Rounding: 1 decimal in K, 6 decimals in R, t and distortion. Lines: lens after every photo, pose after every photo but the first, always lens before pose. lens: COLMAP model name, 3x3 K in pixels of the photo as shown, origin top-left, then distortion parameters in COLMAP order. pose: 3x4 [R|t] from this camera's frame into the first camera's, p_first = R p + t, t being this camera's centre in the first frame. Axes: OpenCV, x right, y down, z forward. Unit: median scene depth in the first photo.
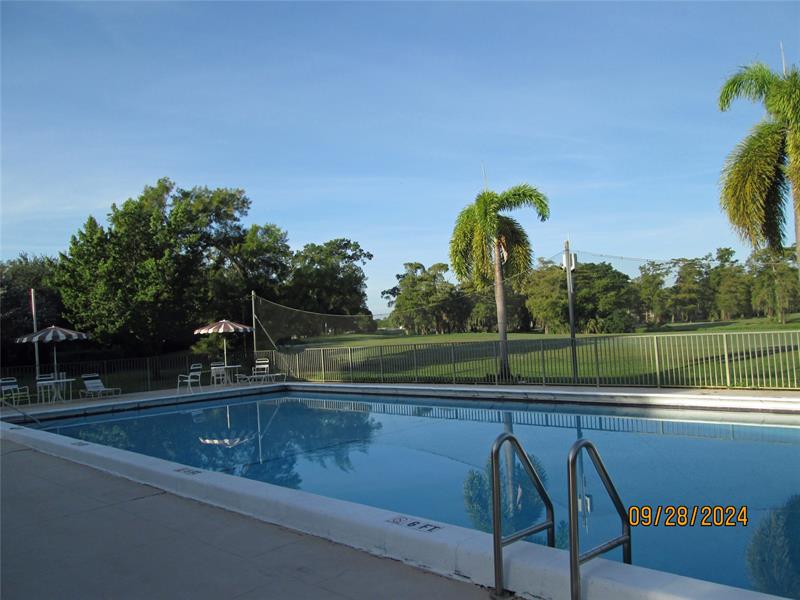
lens RADIAL K [[652.7, 0, 402.9], [0, 652.7, 318.0], [0, 0, 1]] dist [-0.063340, 0.032594]
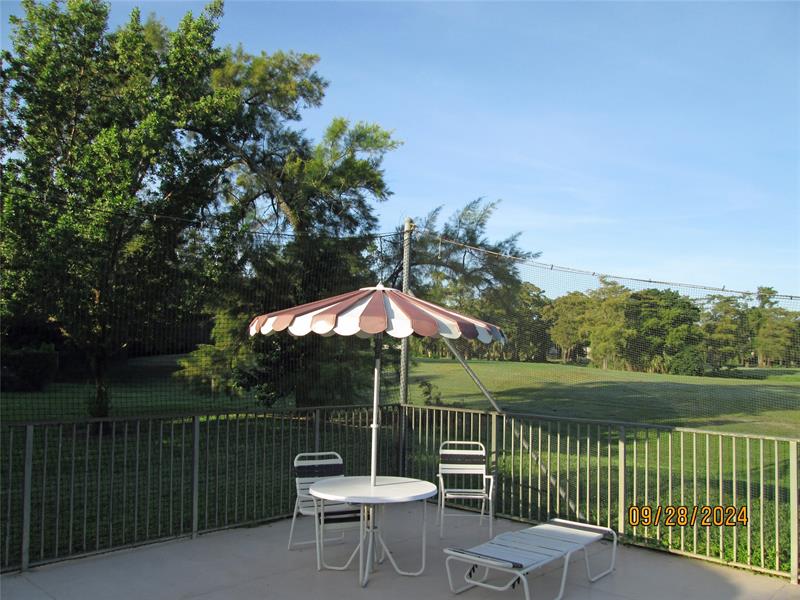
lens RADIAL K [[652.7, 0, 402.9], [0, 652.7, 318.0], [0, 0, 1]] dist [-0.063340, 0.032594]
pose [[0.996189, 0.079029, 0.036914, -0.067102], [-0.077878, 0.996460, -0.031650, 0.005336], [-0.039285, 0.028654, 0.998817, 0.187250]]
